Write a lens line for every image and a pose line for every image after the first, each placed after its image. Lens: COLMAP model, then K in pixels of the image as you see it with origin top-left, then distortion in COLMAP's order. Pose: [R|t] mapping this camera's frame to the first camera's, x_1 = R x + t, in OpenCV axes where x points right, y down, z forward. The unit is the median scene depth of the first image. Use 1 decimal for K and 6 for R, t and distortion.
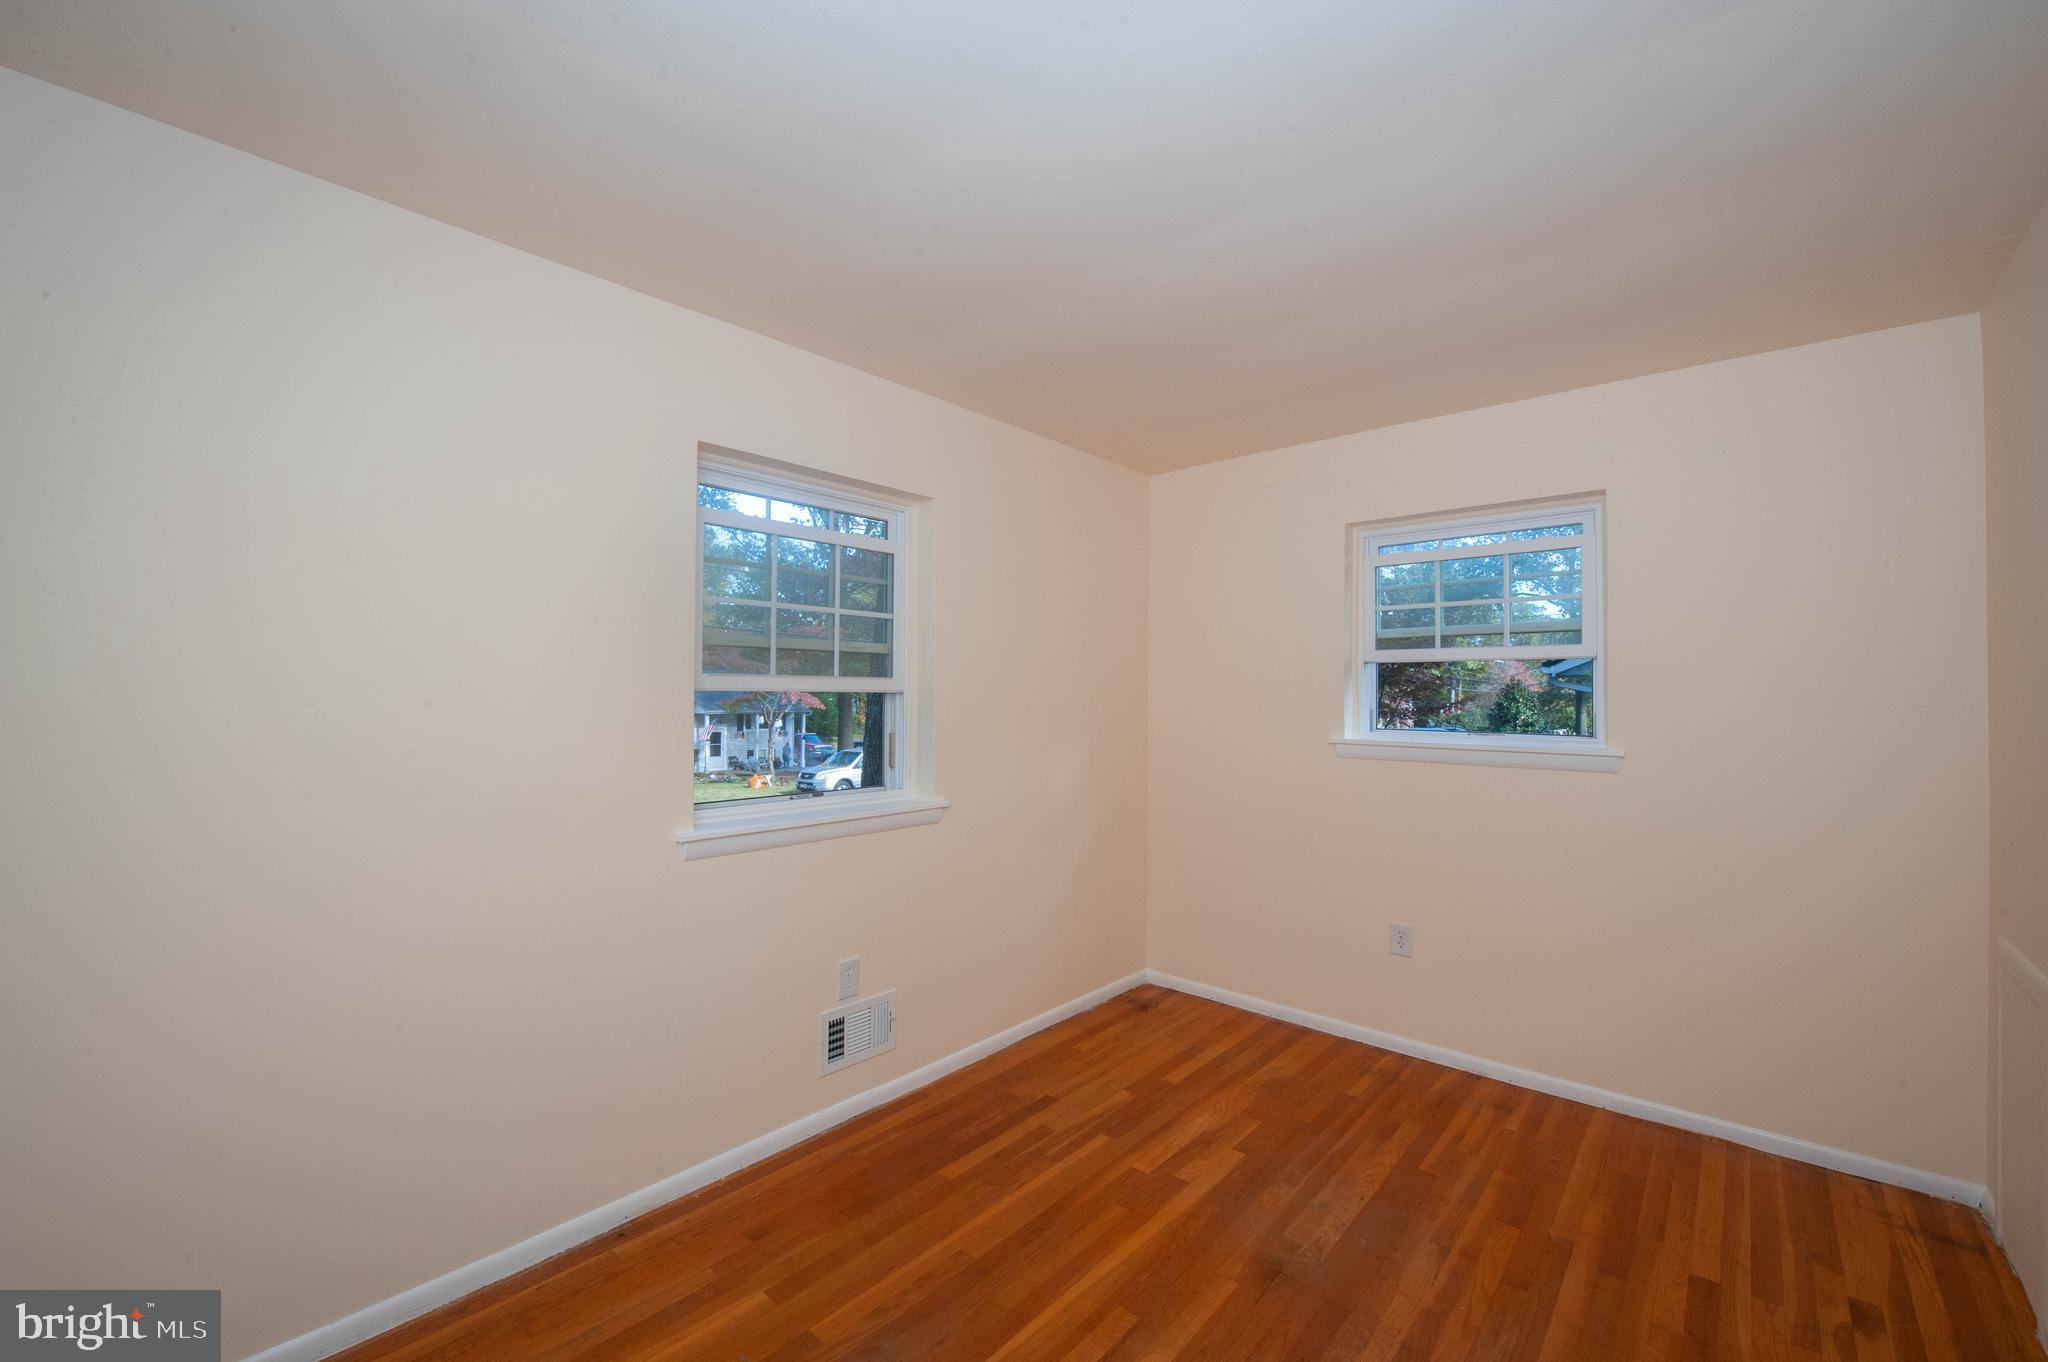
lens RADIAL K [[817.4, 0, 1020.0], [0, 817.4, 690.4], [0, 0, 1]] dist [-0.009605, -0.000232]
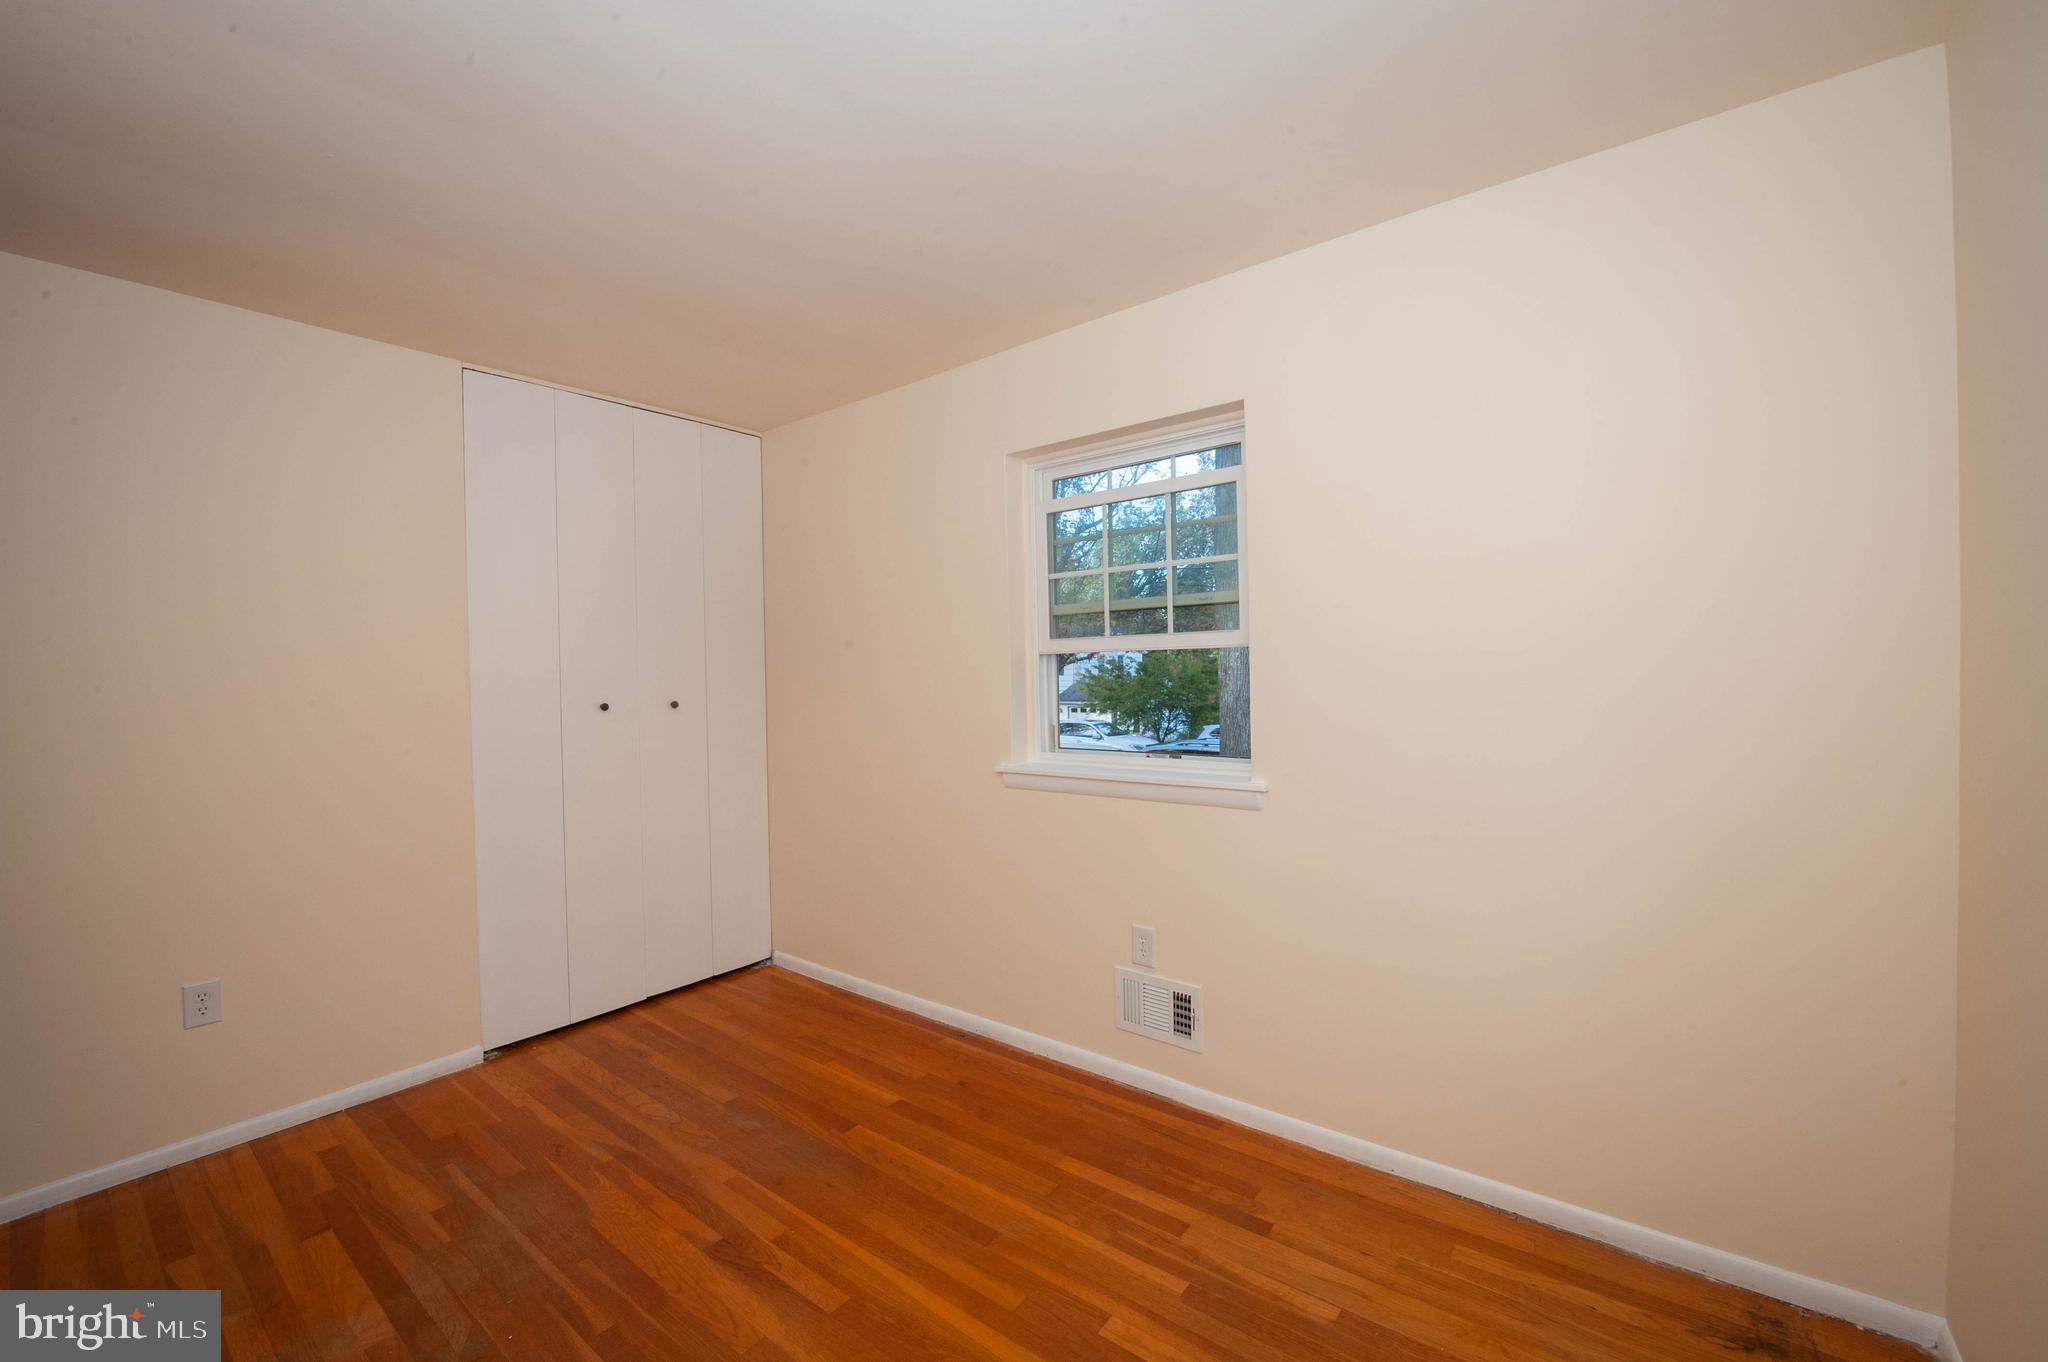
lens RADIAL K [[817.4, 0, 1015.9], [0, 817.4, 679.0], [0, 0, 1]] dist [-0.009605, -0.000232]
pose [[0.062818, 0.009851, -0.997976, 0.758091], [0.038336, 0.999189, 0.012276, 0.018649], [0.997288, -0.039030, 0.062389, 0.816167]]
